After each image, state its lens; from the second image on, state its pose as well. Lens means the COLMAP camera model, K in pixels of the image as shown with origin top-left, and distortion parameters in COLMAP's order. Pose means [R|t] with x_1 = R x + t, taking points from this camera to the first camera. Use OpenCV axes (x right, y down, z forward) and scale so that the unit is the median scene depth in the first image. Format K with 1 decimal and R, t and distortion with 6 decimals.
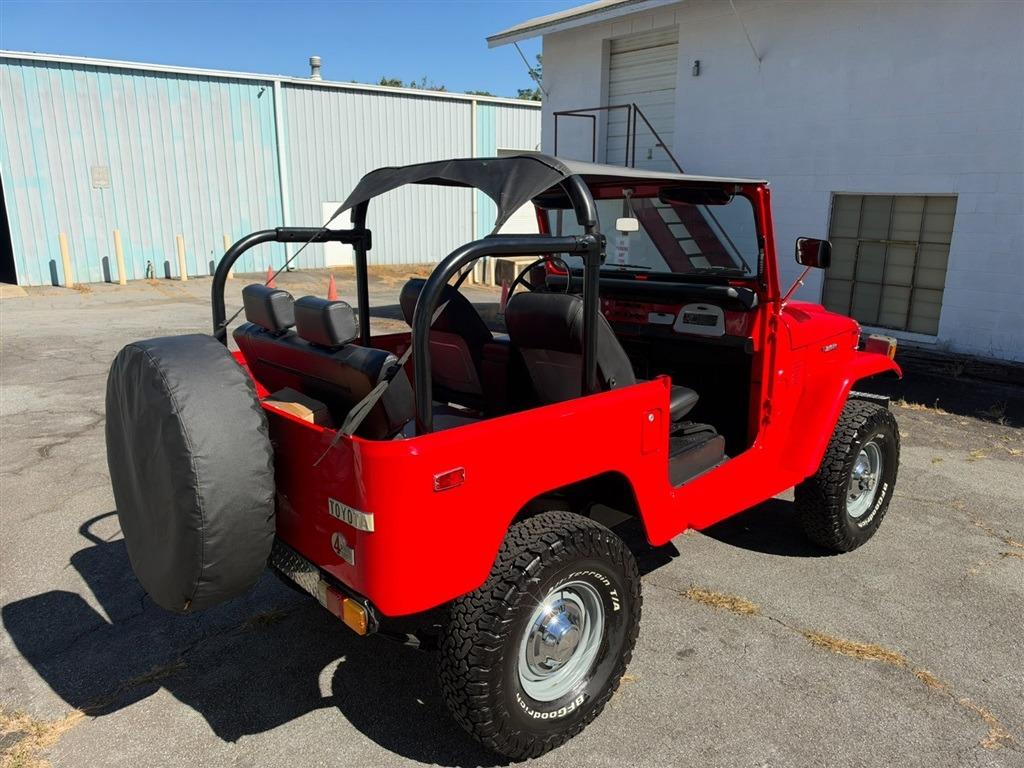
lens RADIAL K [[754.1, 0, 512.2], [0, 754.1, 386.3], [0, 0, 1]] dist [-0.039146, 0.027035]
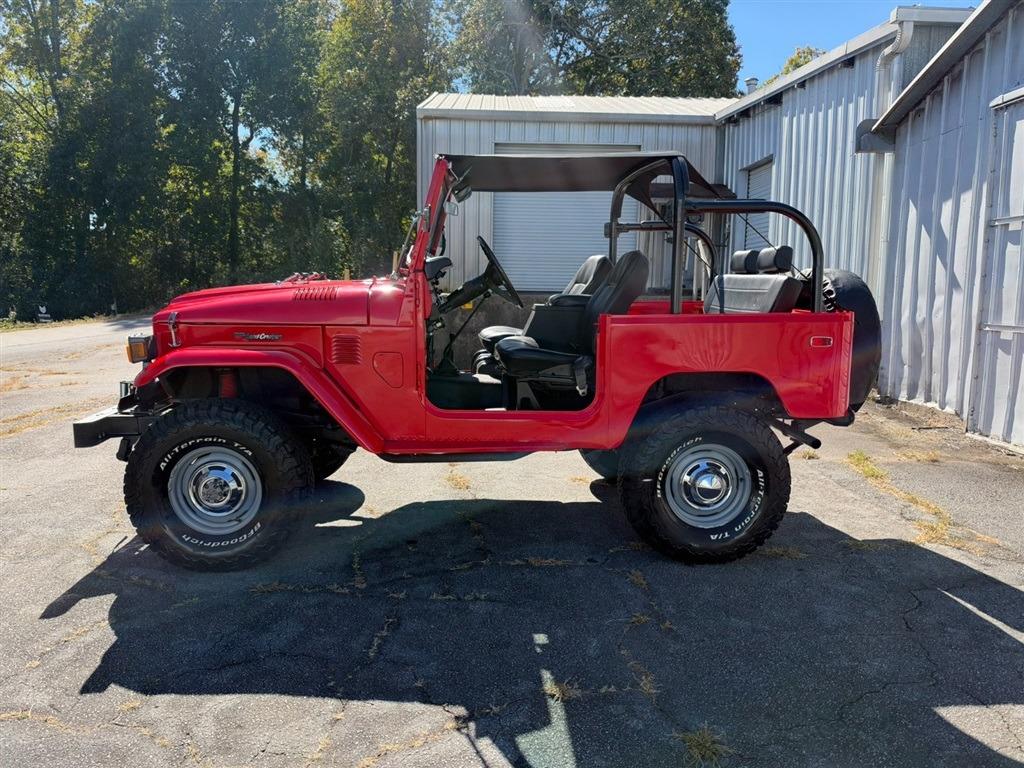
lens RADIAL K [[737.8, 0, 512.1], [0, 737.8, 384.0], [0, 0, 1]] dist [-0.002271, -0.007069]
pose [[-0.793826, -0.089276, 0.601556, -0.642353], [0.134217, 0.939056, 0.316479, -0.323901], [-0.593149, 0.331969, -0.733465, 1.951052]]
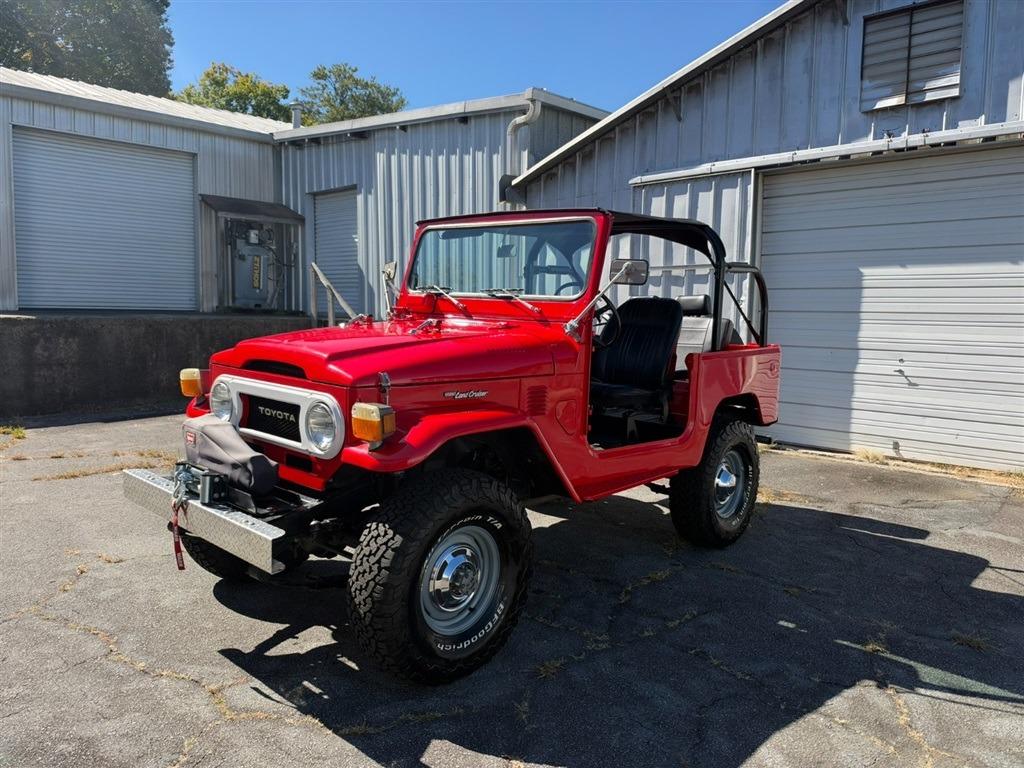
lens RADIAL K [[742.3, 0, 507.2], [0, 742.3, 379.4], [0, 0, 1]] dist [-0.009288, -0.007433]
pose [[-0.994166, -0.011185, -0.107277, 0.285695], [-0.046210, 0.942872, 0.329936, -0.422044], [0.097458, 0.332968, -0.937888, 2.220242]]
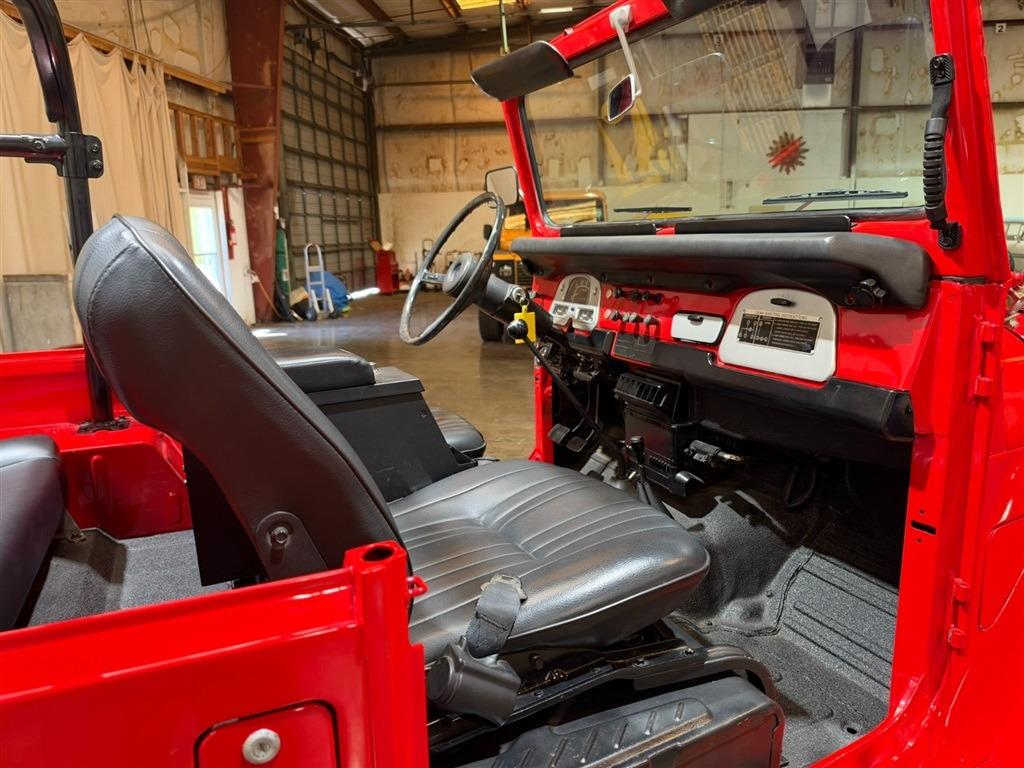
lens RADIAL K [[754.3, 0, 512.6], [0, 754.3, 384.1], [0, 0, 1]] dist [-0.008385, -0.013563]
pose [[0.950761, 0.050341, -0.305808, 0.247310], [-0.058323, 0.998153, -0.017014, -0.050002], [0.304387, 0.034012, 0.951941, 0.617556]]
